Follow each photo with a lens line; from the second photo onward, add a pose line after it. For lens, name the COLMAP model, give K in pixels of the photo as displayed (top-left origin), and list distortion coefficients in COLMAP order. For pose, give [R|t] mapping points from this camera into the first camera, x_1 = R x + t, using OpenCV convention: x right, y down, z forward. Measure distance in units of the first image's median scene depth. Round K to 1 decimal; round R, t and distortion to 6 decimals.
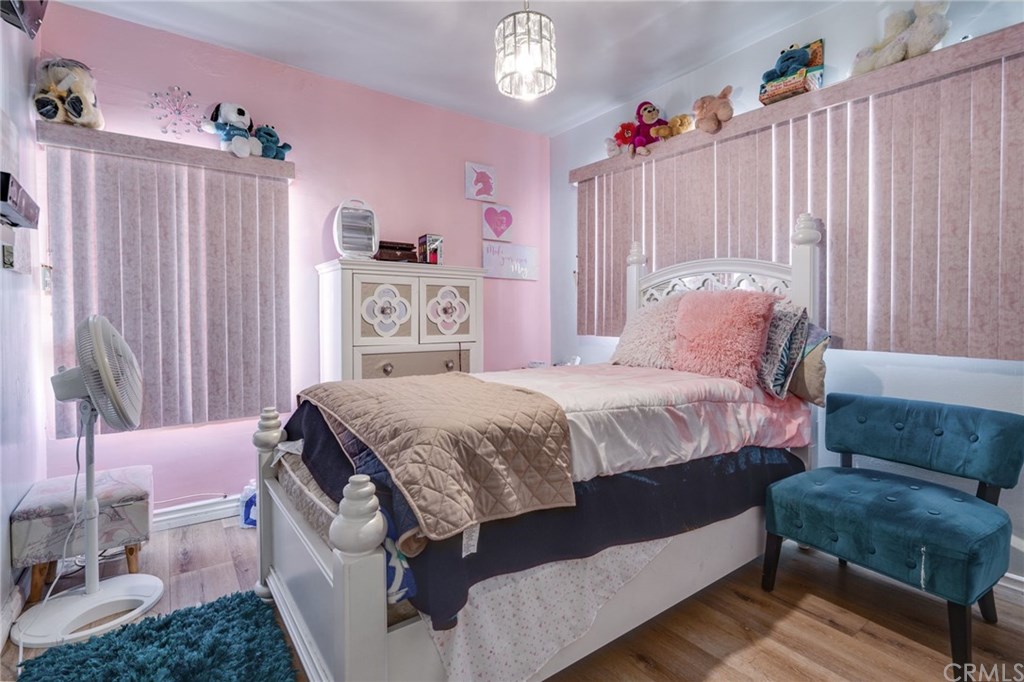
lens RADIAL K [[501.4, 0, 507.2], [0, 501.4, 329.7], [0, 0, 1]] dist [-0.002643, -0.000165]
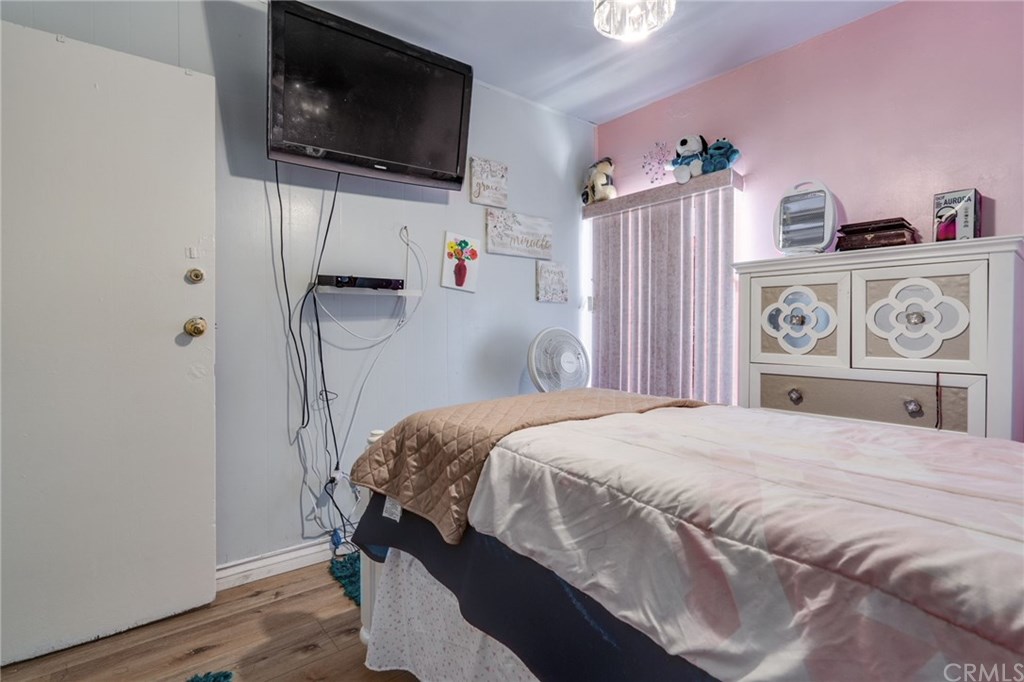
lens RADIAL K [[501.4, 0, 507.2], [0, 501.4, 329.7], [0, 0, 1]] dist [-0.002643, -0.000165]
pose [[0.038976, 0.006580, -0.999218, 0.526472], [-0.024057, 0.999695, 0.005645, -0.017685], [0.998951, 0.023818, 0.039122, 0.544729]]
